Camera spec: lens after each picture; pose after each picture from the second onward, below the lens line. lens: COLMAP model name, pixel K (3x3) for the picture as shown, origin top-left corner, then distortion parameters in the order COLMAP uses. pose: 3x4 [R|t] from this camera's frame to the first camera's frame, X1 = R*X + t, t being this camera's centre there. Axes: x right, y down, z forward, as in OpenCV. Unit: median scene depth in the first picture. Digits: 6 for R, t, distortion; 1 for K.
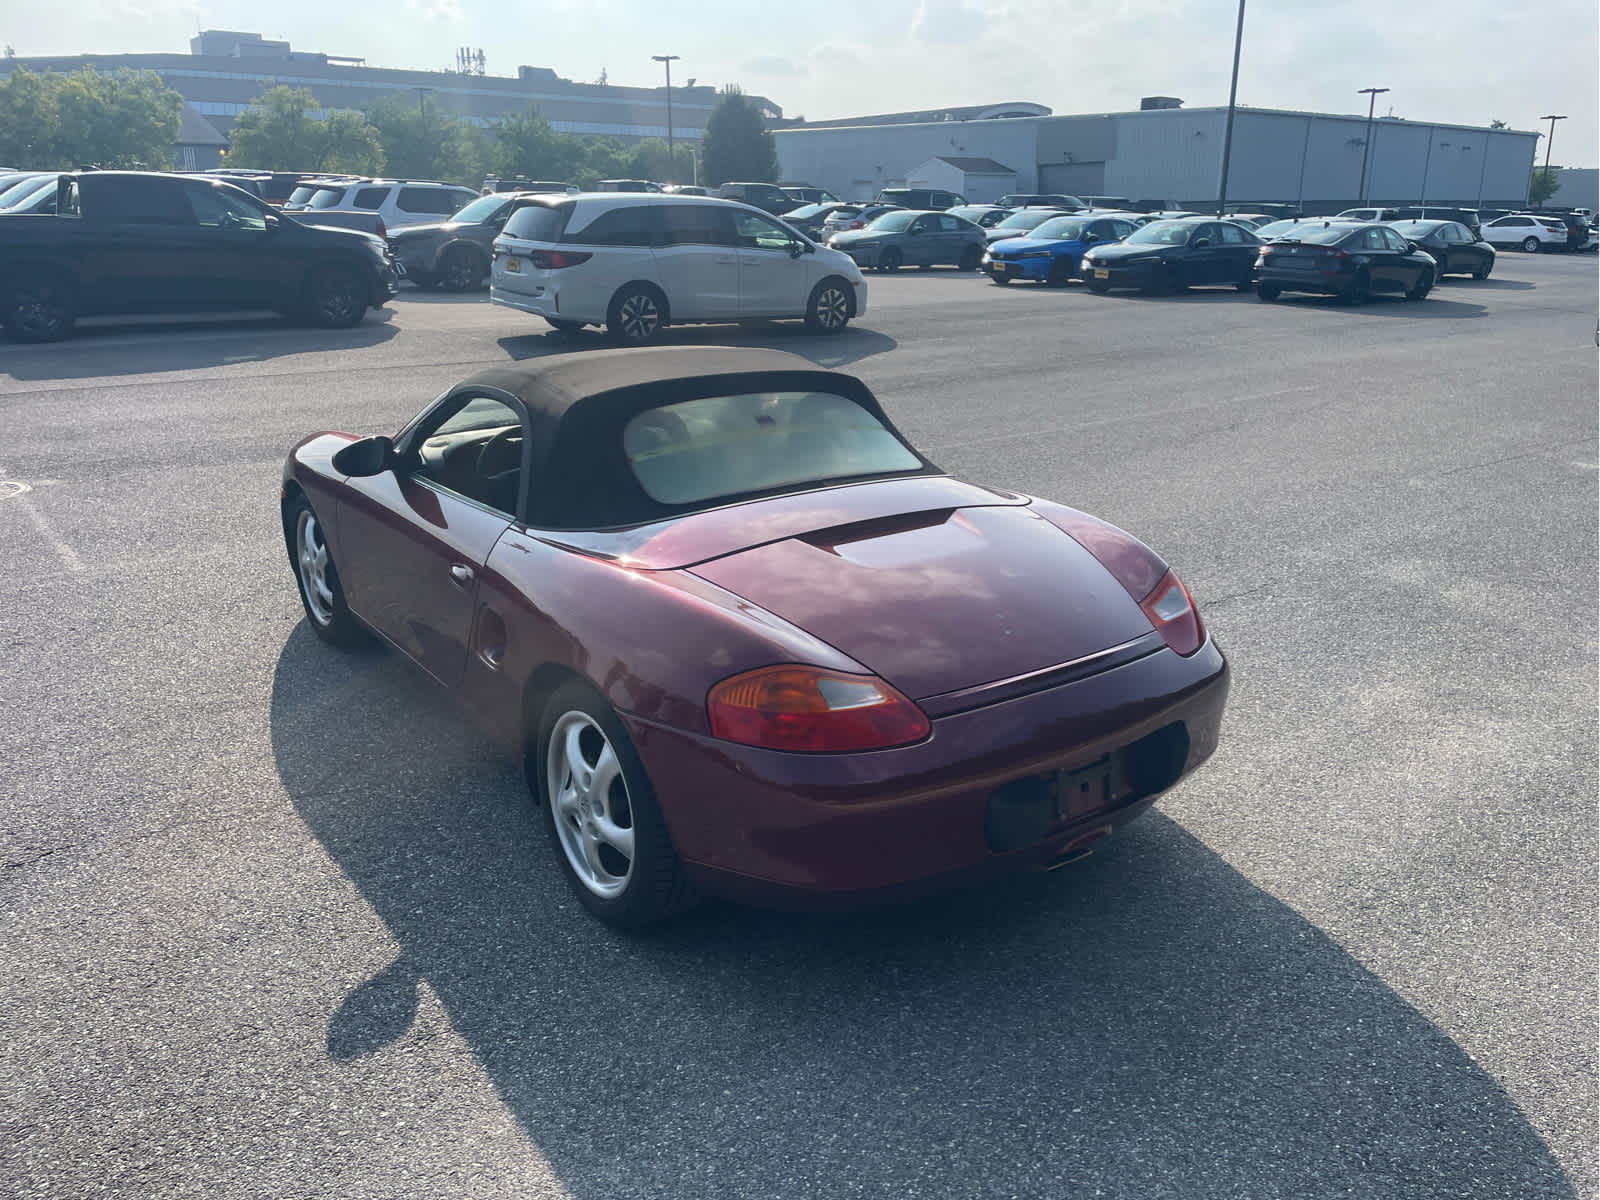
lens RADIAL K [[1211.2, 0, 804.2], [0, 1211.2, 598.0], [0, 0, 1]] dist [0.089905, -0.110751]
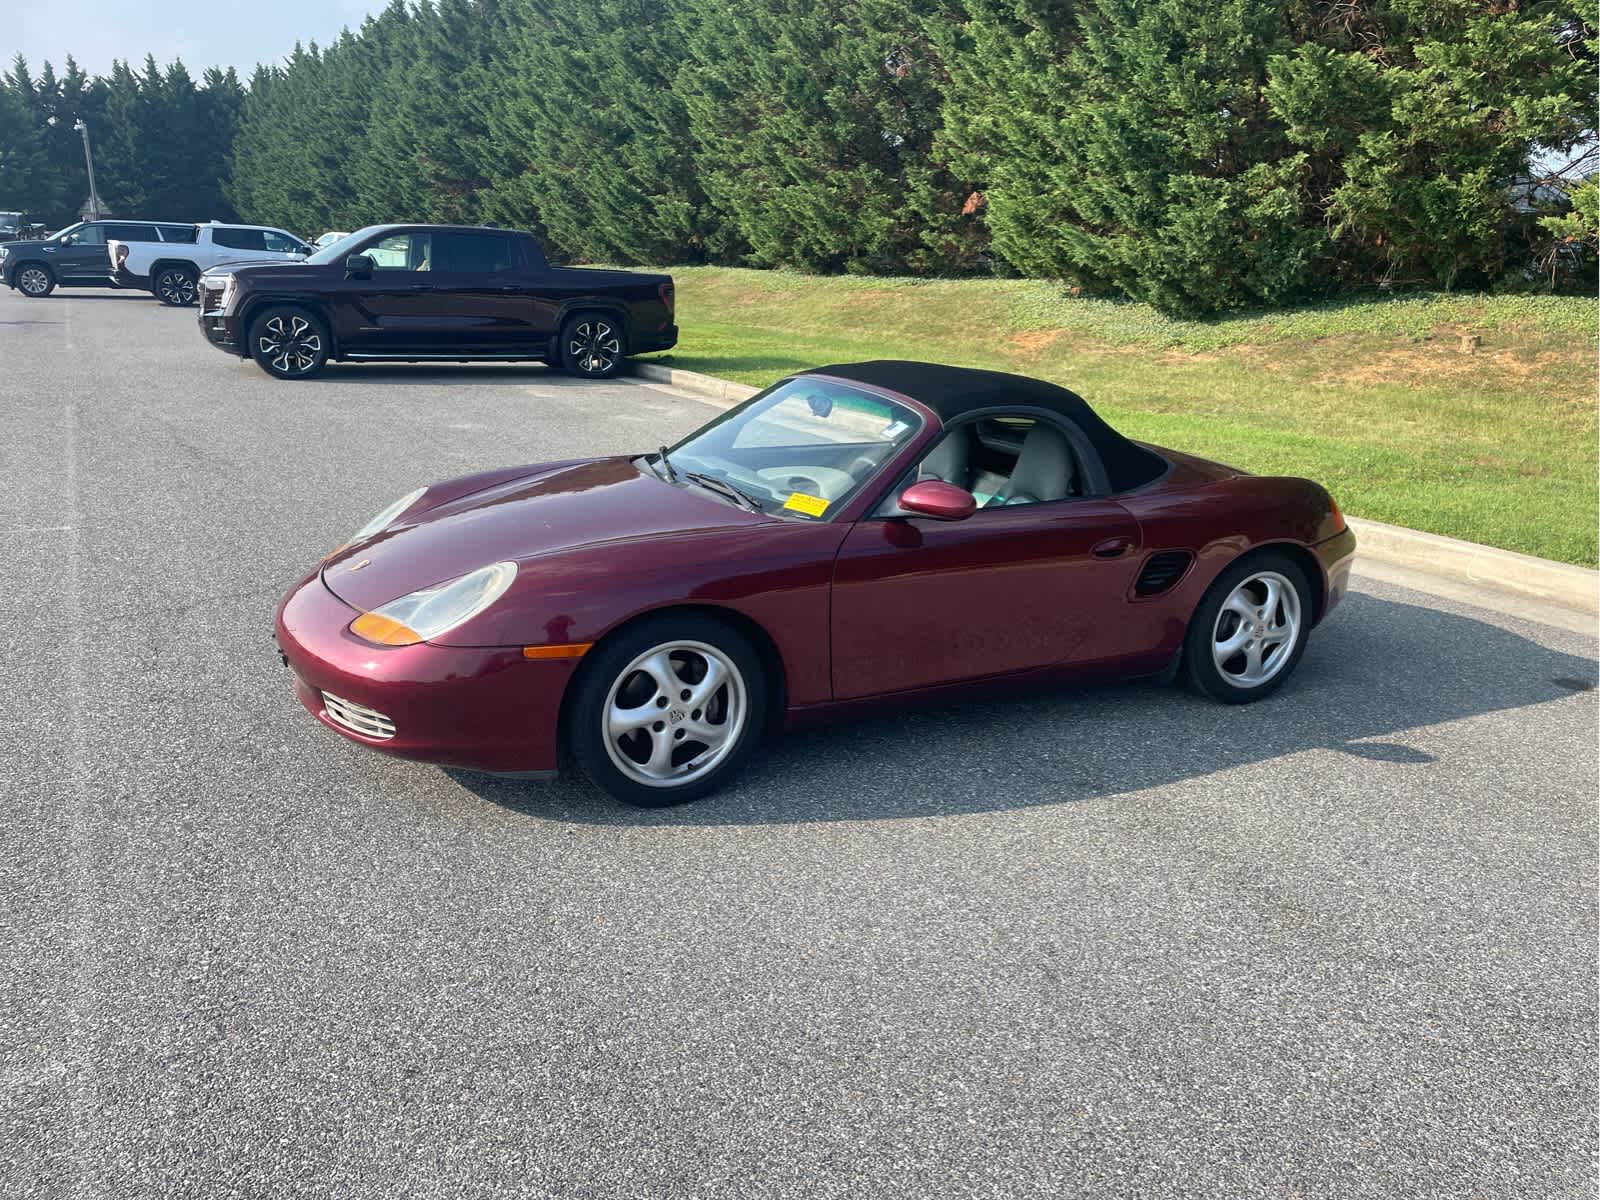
lens RADIAL K [[1211.2, 0, 819.7], [0, 1211.2, 616.5], [0, 0, 1]] dist [0.089905, -0.110751]
pose [[0.146288, -0.290425, 0.945650, -0.238050], [0.272761, 0.930719, 0.243645, -0.053079], [-0.950895, 0.222294, 0.215370, 0.161380]]
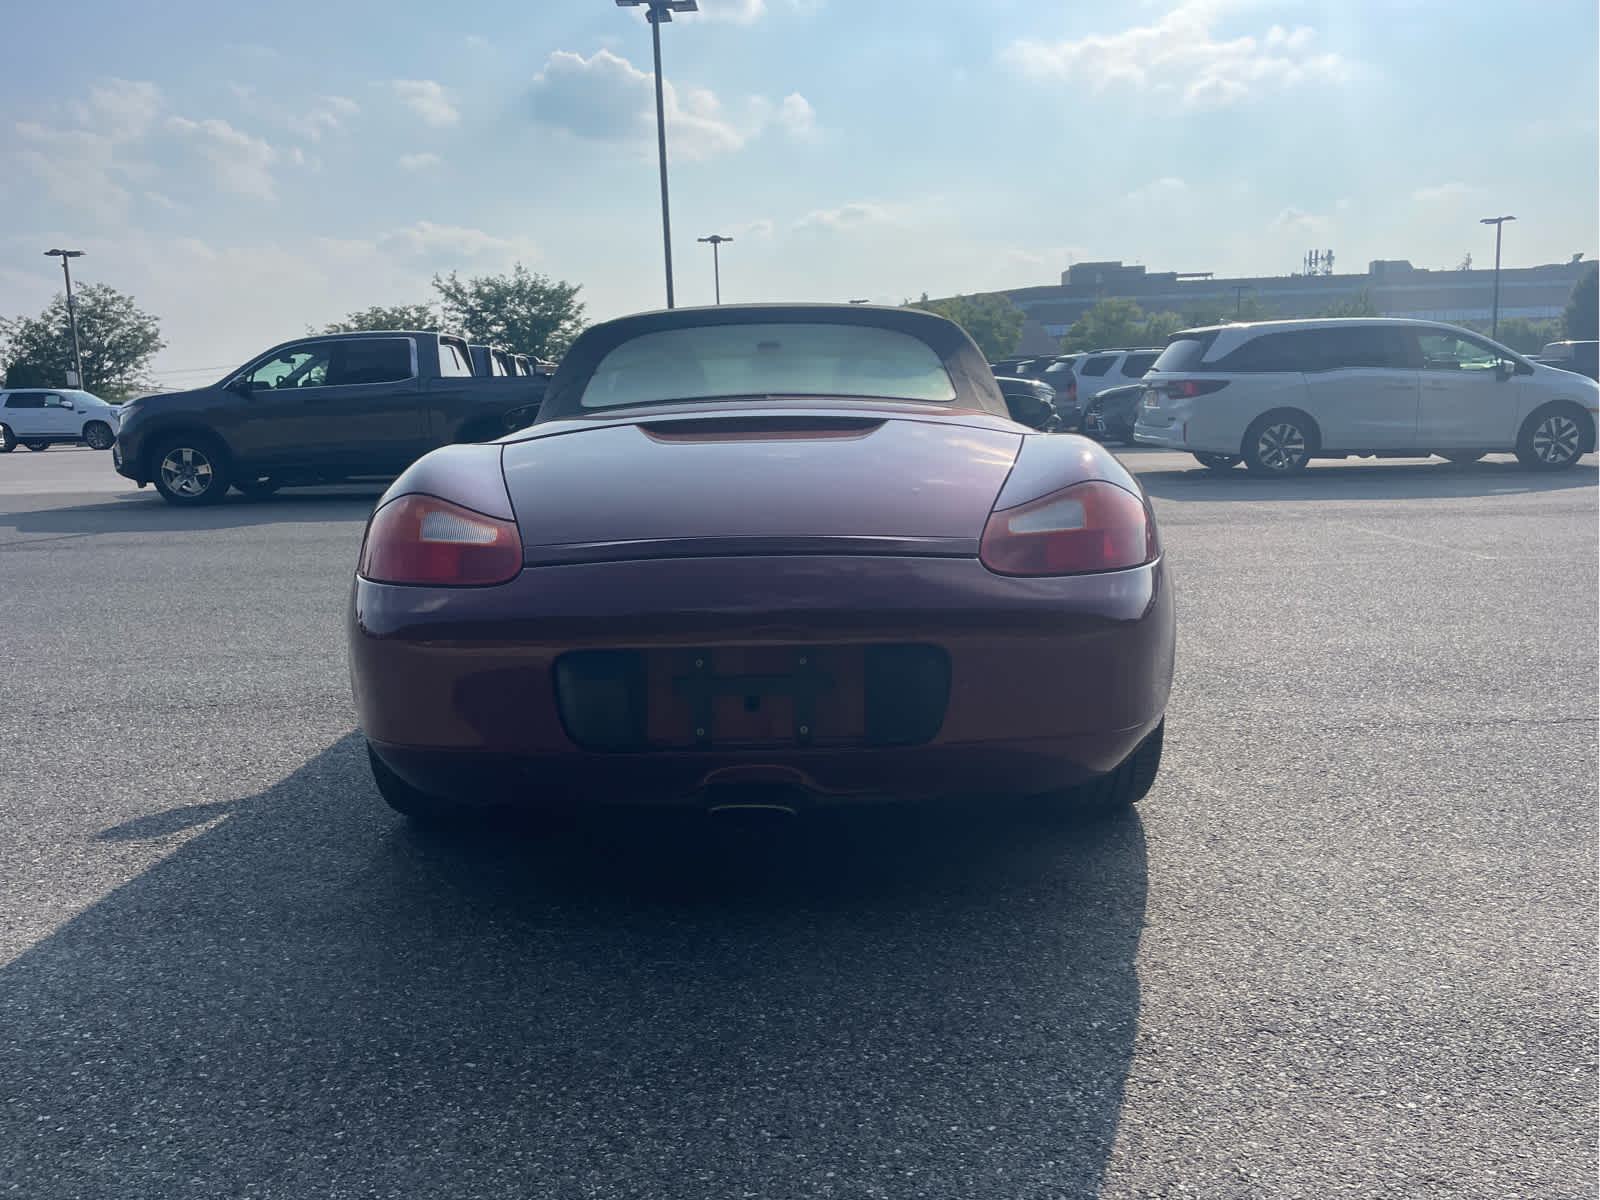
lens RADIAL K [[1211.2, 0, 810.3], [0, 1211.2, 608.8], [0, 0, 1]] dist [0.089905, -0.110751]
pose [[0.793879, 0.063392, -0.604762, 0.096991], [-0.155125, 0.982757, -0.100621, 0.023094], [0.587956, 0.173695, 0.790024, 0.059378]]
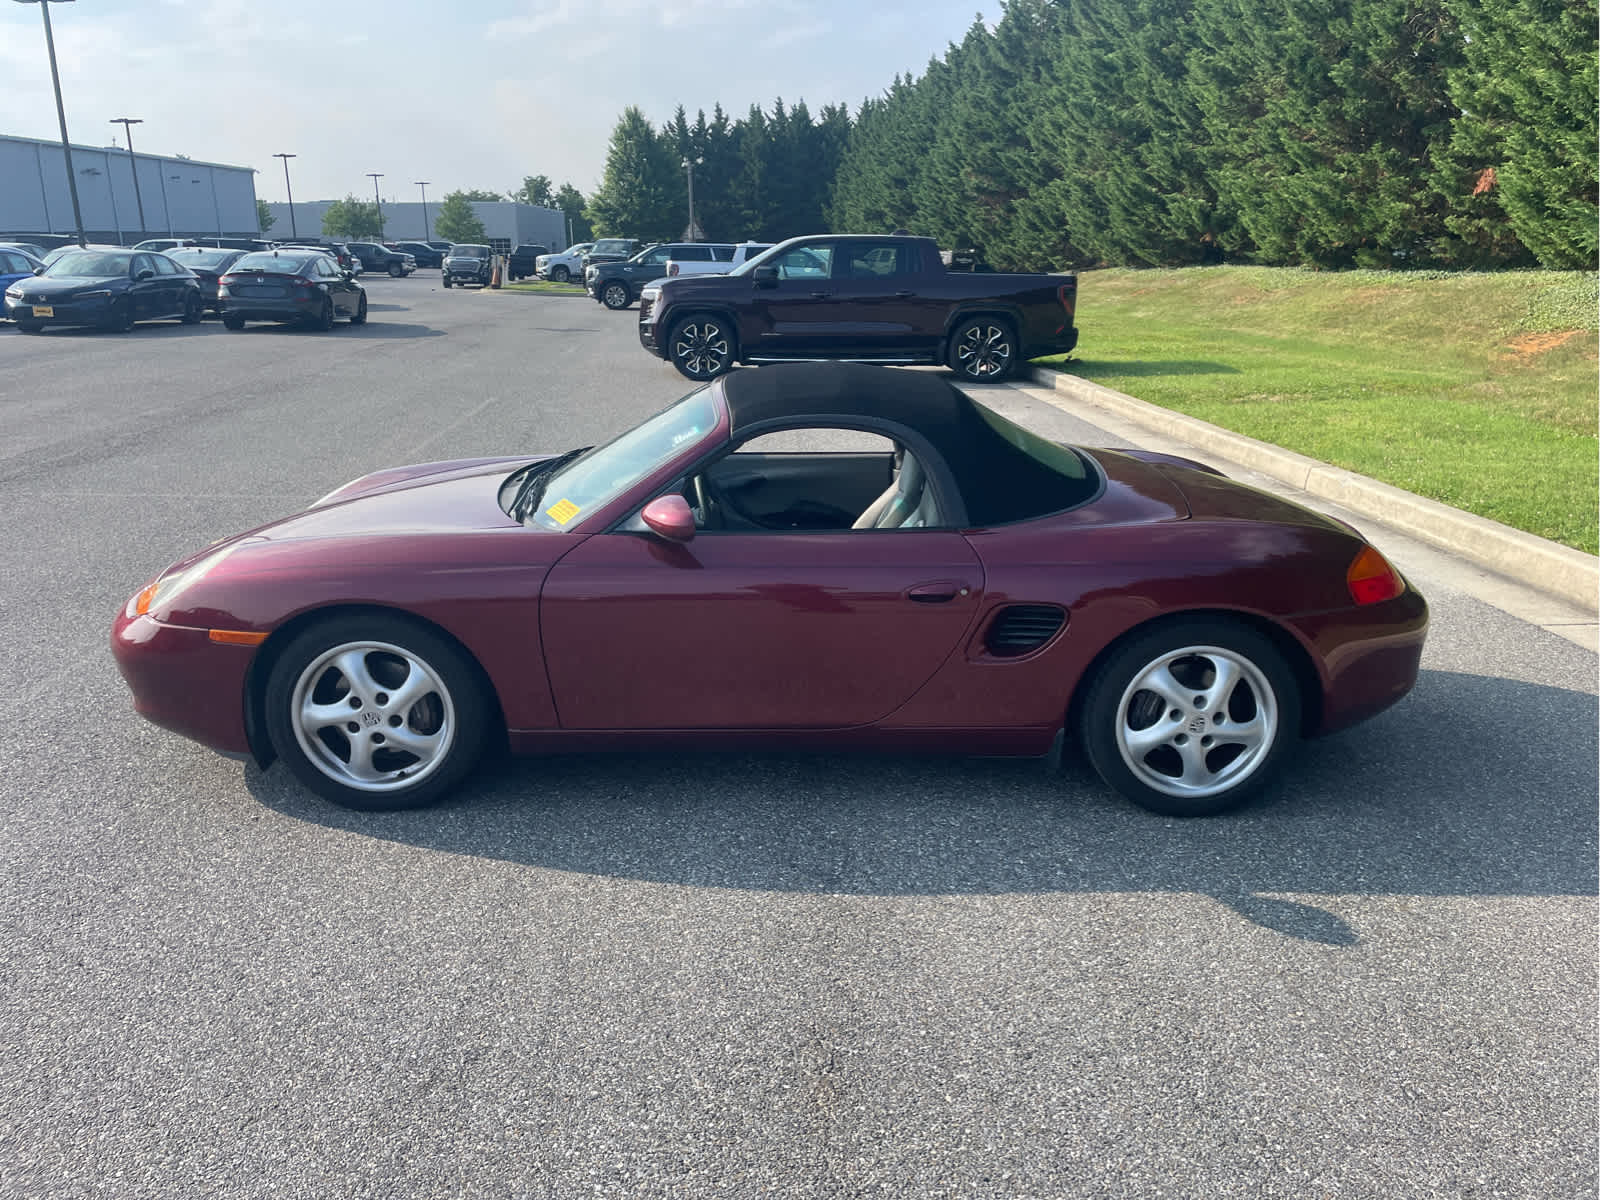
lens RADIAL K [[1211.2, 0, 792.5], [0, 1211.2, 590.1], [0, 0, 1]] dist [0.089905, -0.110751]
pose [[0.585309, -0.229442, 0.777670, -0.177097], [0.252055, 0.963094, 0.094441, -0.022986], [-0.770637, 0.140738, 0.621539, 0.073025]]
